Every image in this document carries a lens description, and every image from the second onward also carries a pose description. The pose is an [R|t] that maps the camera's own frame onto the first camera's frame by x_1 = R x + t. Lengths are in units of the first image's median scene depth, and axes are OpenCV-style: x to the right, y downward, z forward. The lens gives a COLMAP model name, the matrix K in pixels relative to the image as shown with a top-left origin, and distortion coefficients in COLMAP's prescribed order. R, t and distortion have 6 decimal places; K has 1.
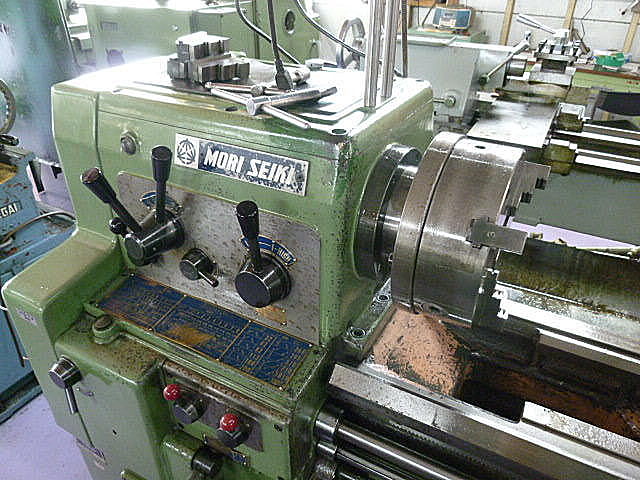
lens RADIAL K [[482.4, 0, 319.0], [0, 482.4, 242.0], [0, 0, 1]] dist [-0.029478, -0.000536]
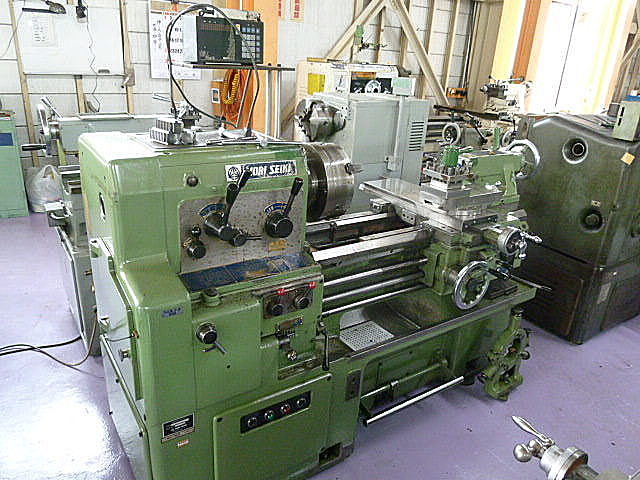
lens RADIAL K [[482.4, 0, 319.0], [0, 482.4, 242.0], [0, 0, 1]] dist [-0.029478, -0.000536]
pose [[0.457397, -0.311138, 0.833055, -1.585420], [0.416611, 0.902602, 0.108369, -0.008797], [-0.785635, 0.297493, 0.542472, -0.182343]]
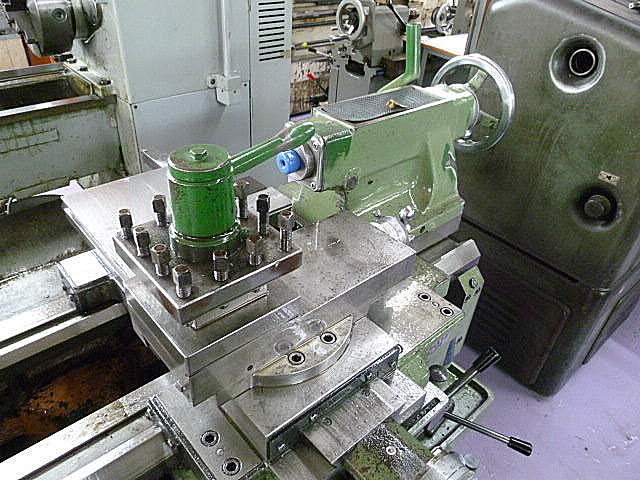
lens RADIAL K [[481.1, 0, 321.3], [0, 481.1, 245.4], [0, 0, 1]] dist [-0.029643, -0.002753]
pose [[0.328947, -0.540670, 0.774255, 0.303812], [0.442678, 0.812504, 0.379306, 0.031616], [-0.834164, 0.217974, 0.506613, 0.060886]]
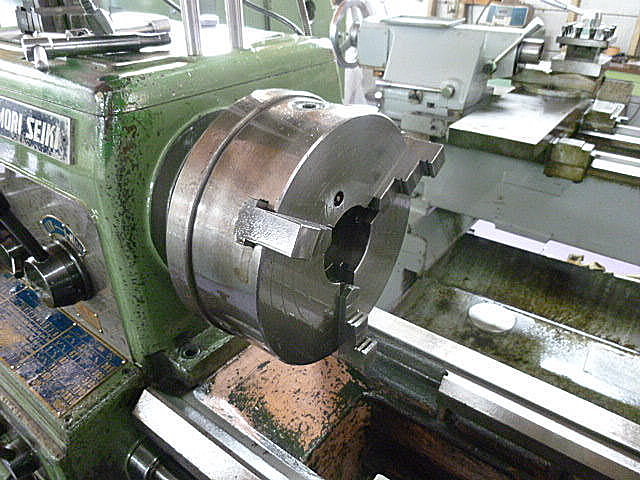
lens RADIAL K [[481.1, 0, 321.3], [0, 481.1, 245.4], [0, 0, 1]] dist [-0.029643, -0.002753]
pose [[0.988223, 0.068829, -0.136666, 0.374683], [-0.070243, 0.997514, -0.005548, 0.005768], [0.135944, 0.015082, 0.990602, 0.251762]]
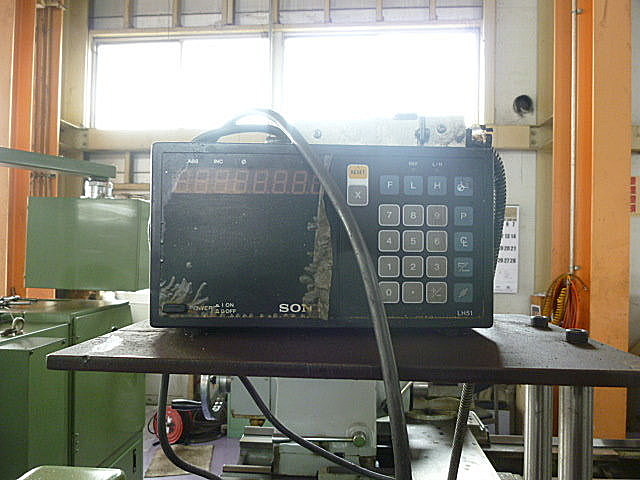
lens RADIAL K [[482.4, 0, 319.0], [0, 482.4, 242.0], [0, 0, 1]] dist [-0.029478, -0.000536]
pose [[0.911956, 0.006249, 0.410241, -0.236507], [0.211425, 0.849747, -0.482938, -0.408046], [-0.351619, 0.527153, 0.773611, 0.481876]]
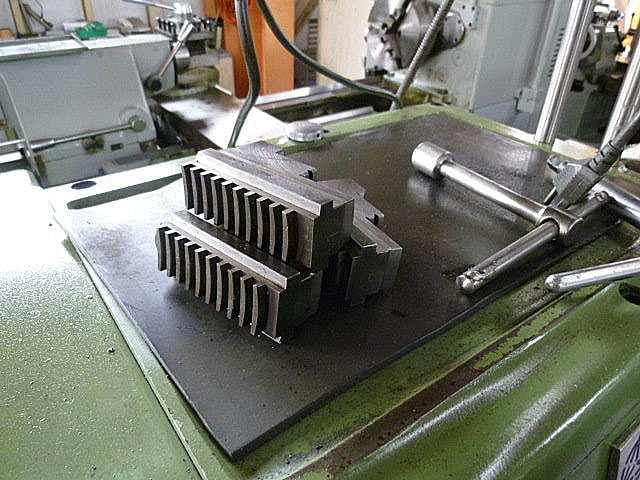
lens RADIAL K [[482.4, 0, 319.0], [0, 482.4, 242.0], [0, 0, 1]] dist [-0.029478, -0.000536]
pose [[0.419345, -0.495805, 0.760478, -0.493590], [0.448182, 0.841555, 0.301527, -0.485894], [-0.789483, 0.214388, 0.575113, 0.843642]]
